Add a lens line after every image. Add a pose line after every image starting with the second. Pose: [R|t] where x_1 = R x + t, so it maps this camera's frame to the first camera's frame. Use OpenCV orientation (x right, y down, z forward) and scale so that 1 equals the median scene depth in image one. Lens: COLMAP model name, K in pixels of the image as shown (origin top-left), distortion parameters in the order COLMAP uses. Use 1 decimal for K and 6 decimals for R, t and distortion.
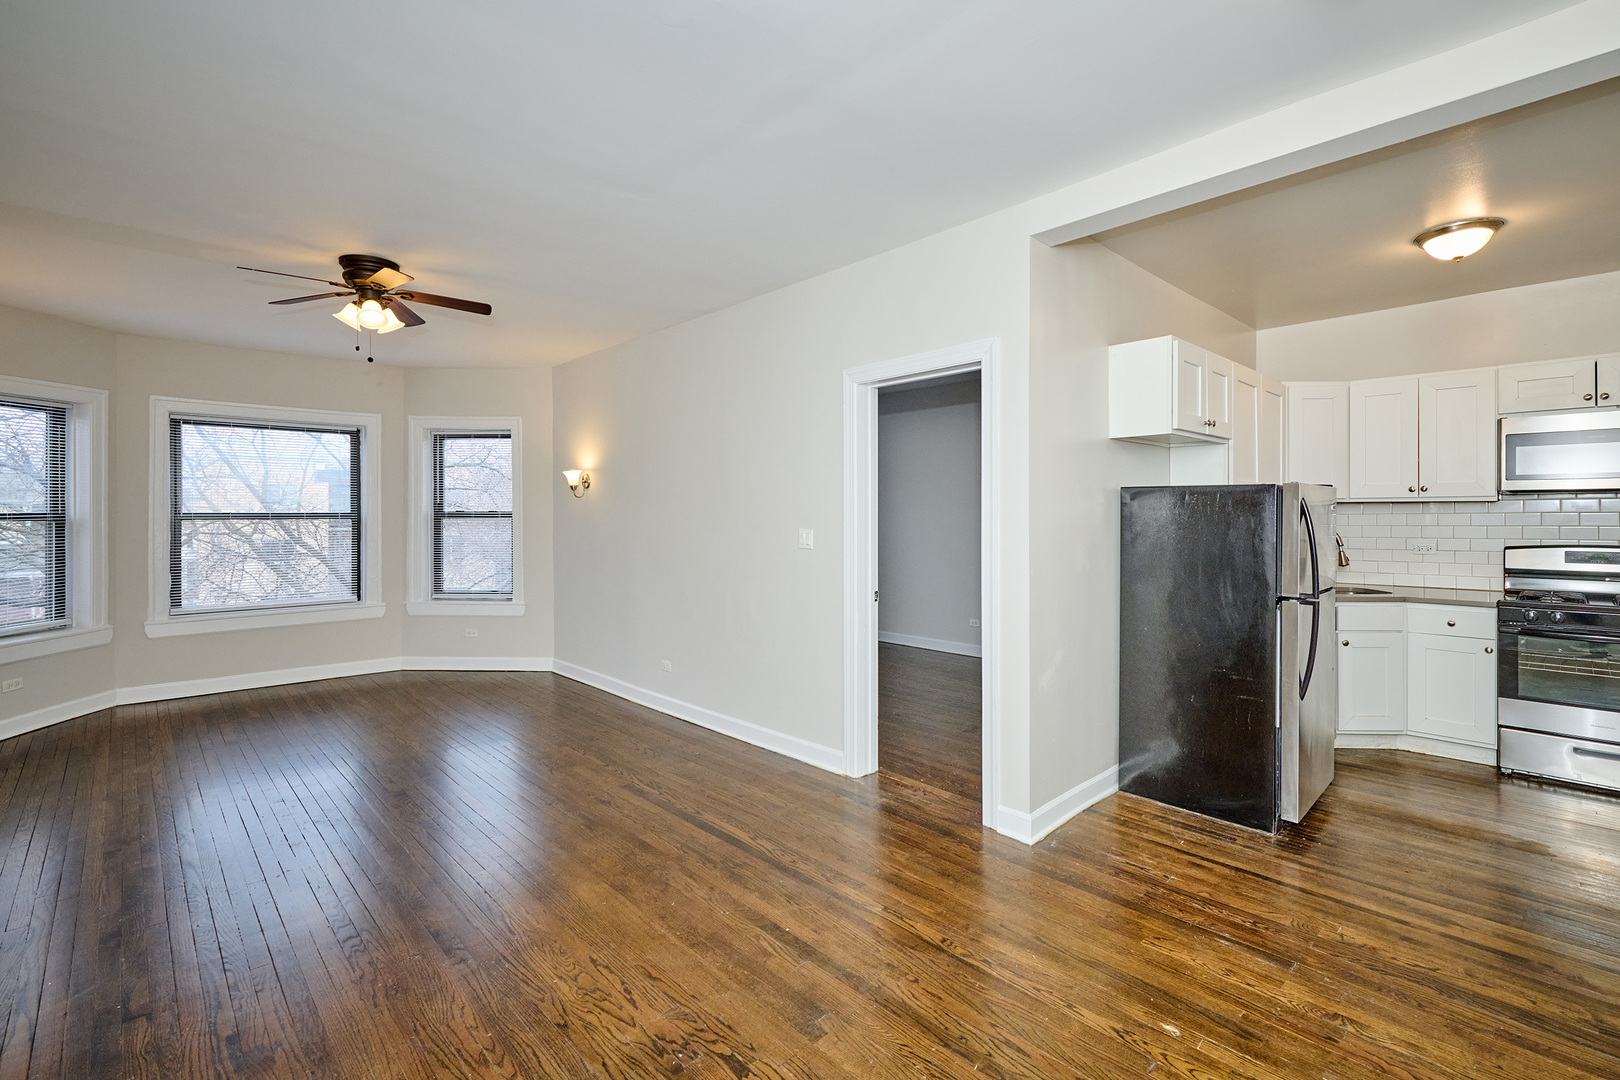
lens RADIAL K [[723.1, 0, 827.5], [0, 723.1, 515.4], [0, 0, 1]] dist [0.002570, -0.000670]
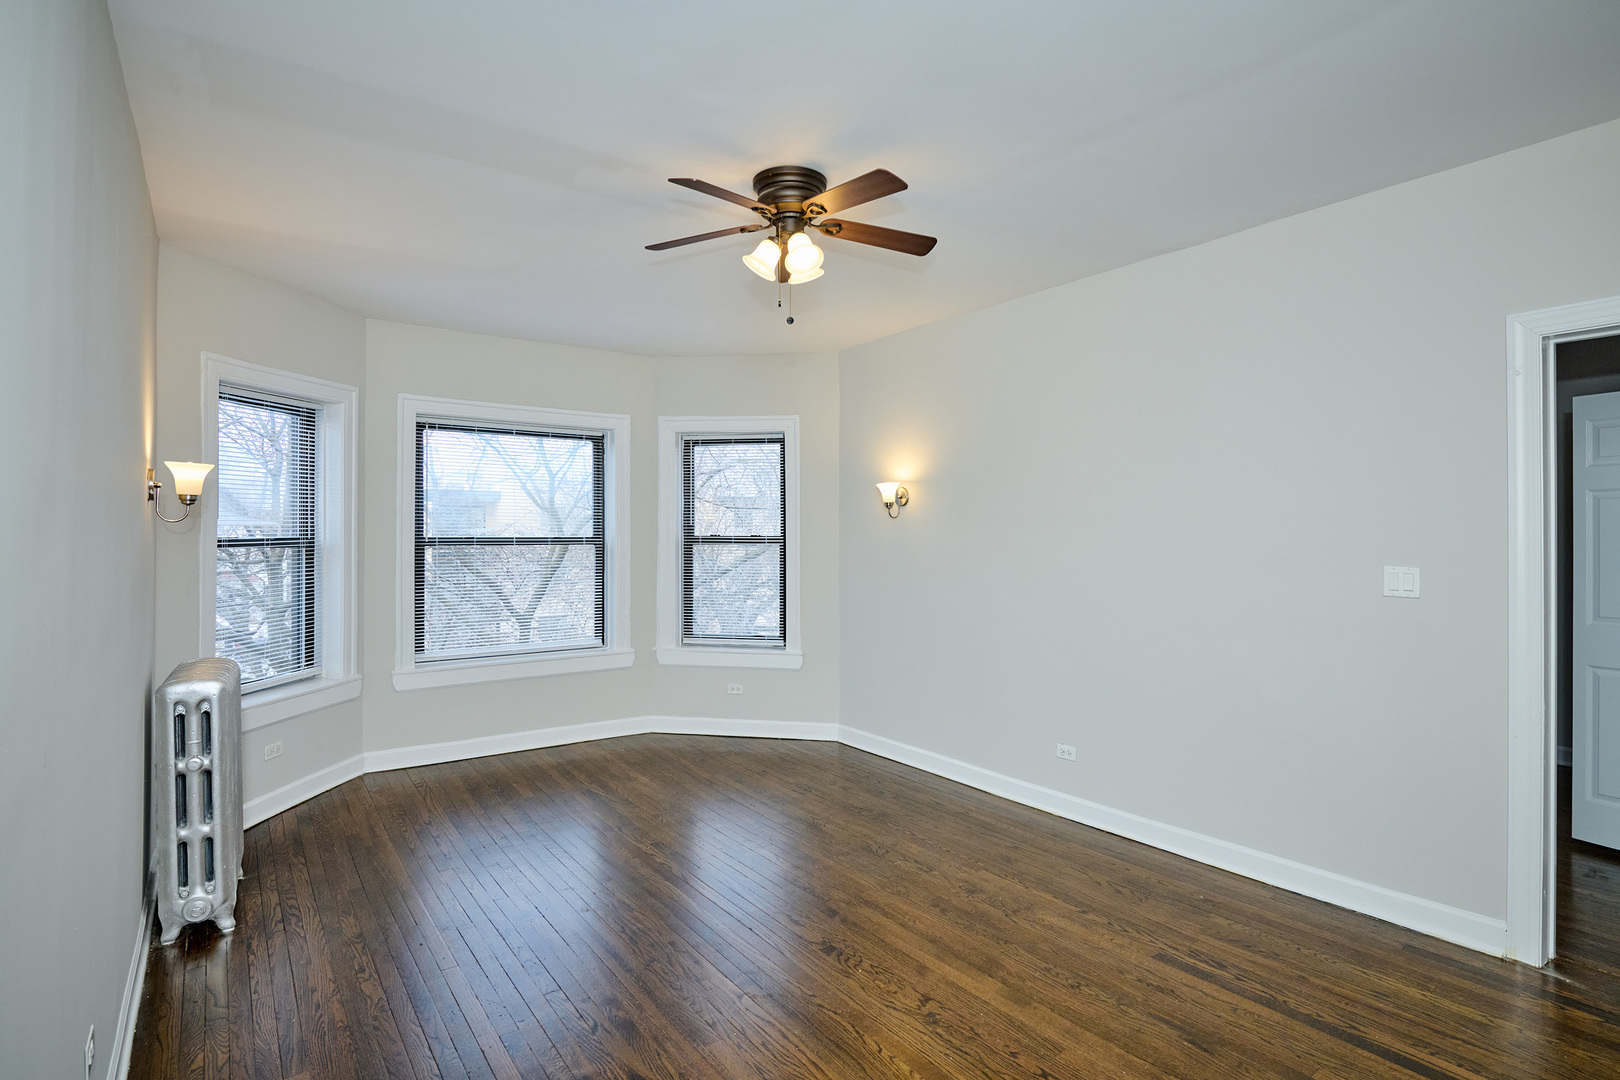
lens RADIAL K [[805.1, 0, 818.3], [0, 805.1, 534.8], [0, 0, 1]] dist [-0.006916, -0.001847]
pose [[0.991445, 0.002573, -0.130501, -0.366655], [-0.002949, 0.999992, -0.002690, -0.005666], [0.130493, 0.003052, 0.991445, 0.173968]]
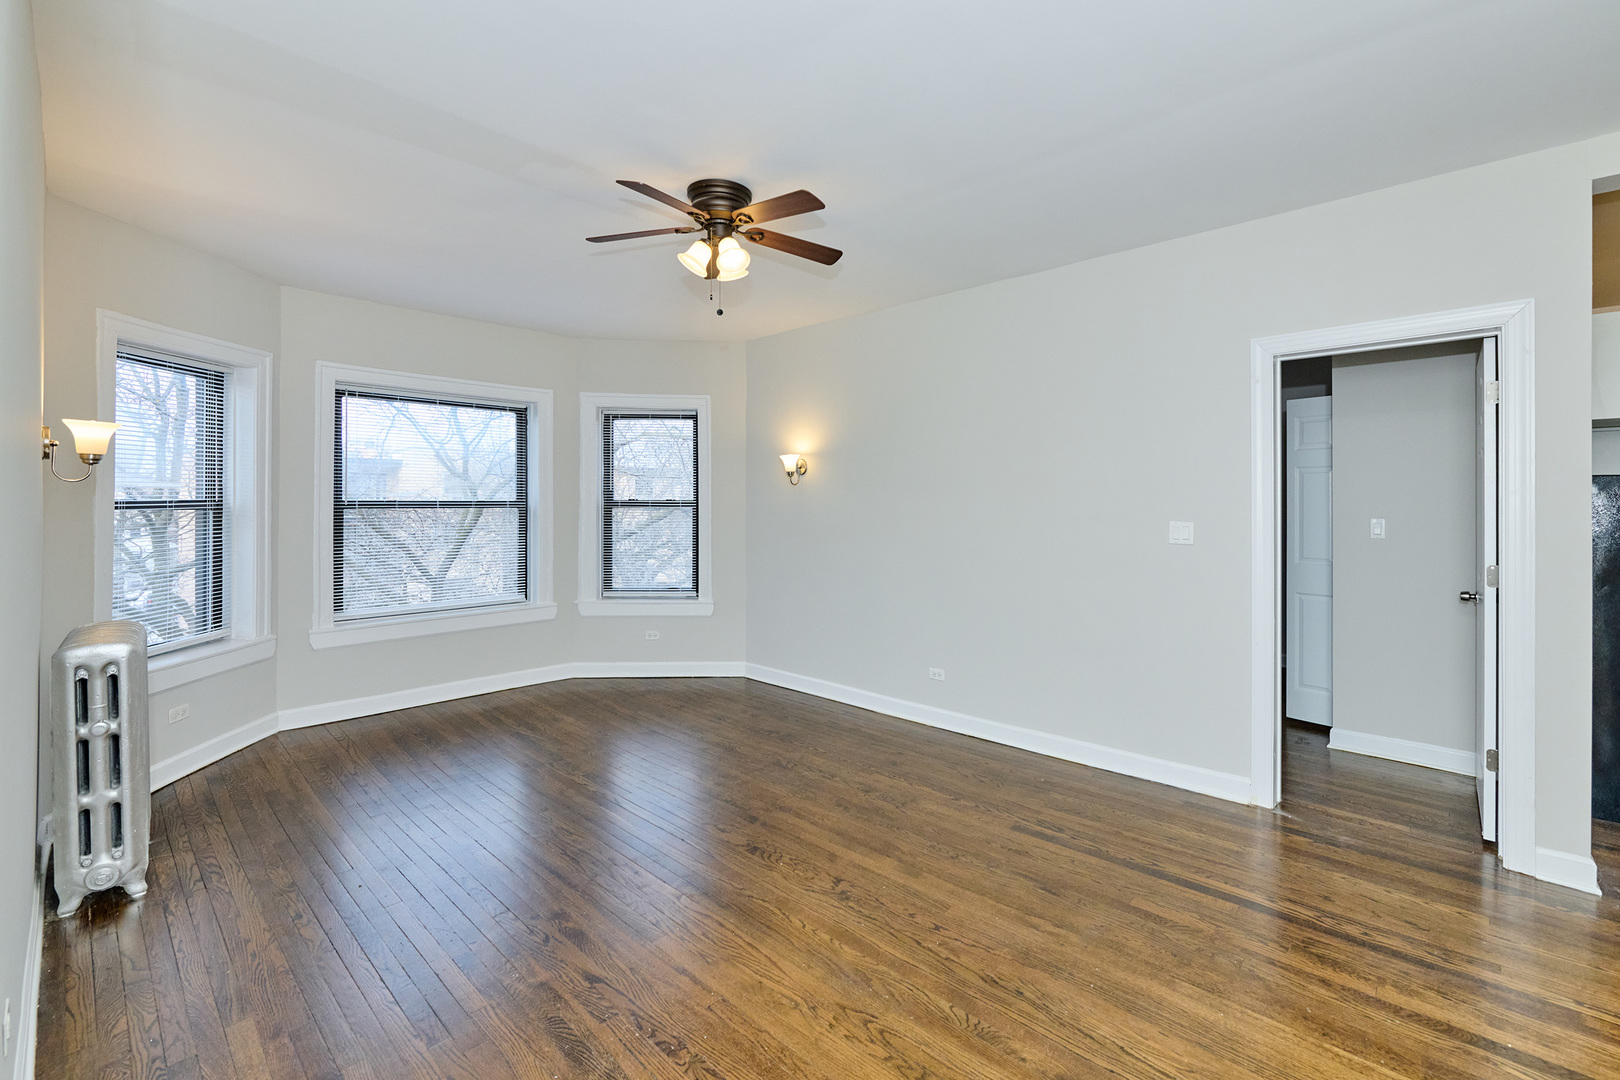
lens RADIAL K [[688.3, 0, 860.1], [0, 688.3, 502.8], [0, 0, 1]] dist [-0.004380, -0.001130]
pose [[0.996453, 0.003704, 0.084068, -0.392756], [-0.003519, 0.999991, -0.002349, -0.001080], [-0.084076, 0.002045, 0.996457, 0.162026]]
